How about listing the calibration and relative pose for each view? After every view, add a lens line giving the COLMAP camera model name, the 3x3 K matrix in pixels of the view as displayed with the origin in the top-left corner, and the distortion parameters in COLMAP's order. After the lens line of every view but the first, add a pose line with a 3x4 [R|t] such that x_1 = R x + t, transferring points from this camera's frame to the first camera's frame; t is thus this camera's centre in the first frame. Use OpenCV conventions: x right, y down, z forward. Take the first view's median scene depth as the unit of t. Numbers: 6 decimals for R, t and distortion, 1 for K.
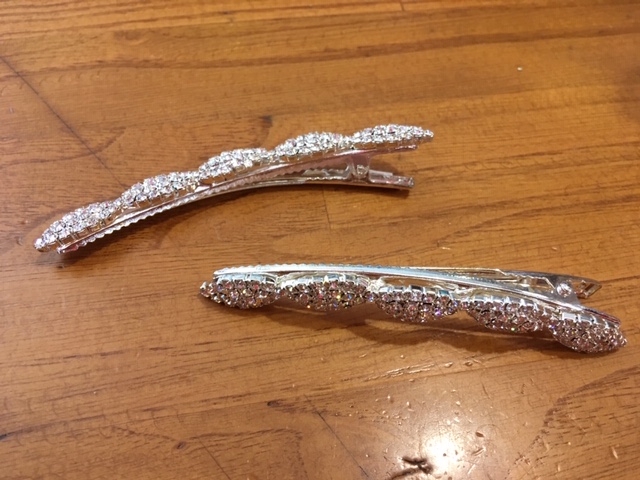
lens RADIAL K [[571.8, 0, 320.0], [0, 571.8, 240.0], [0, 0, 1]] dist [0.122282, -0.275712]
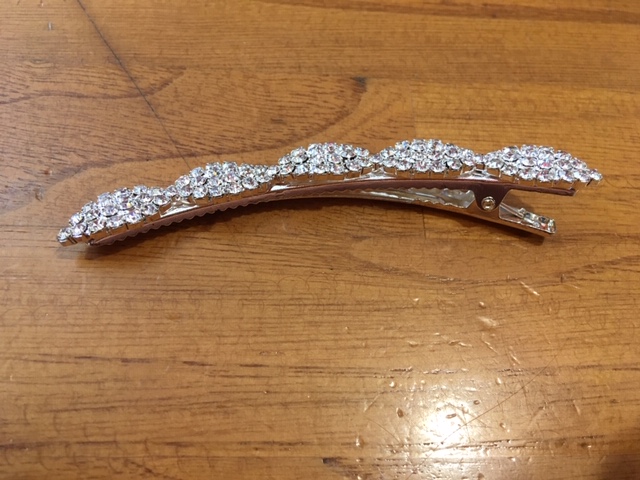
lens RADIAL K [[571.8, 0, 320.0], [0, 571.8, 240.0], [0, 0, 1]] dist [0.122282, -0.275712]
pose [[0.987309, 0.154071, -0.038522, -0.093420], [-0.150292, 0.984817, 0.086883, -0.062620], [0.051323, -0.079990, 0.995473, 0.212429]]
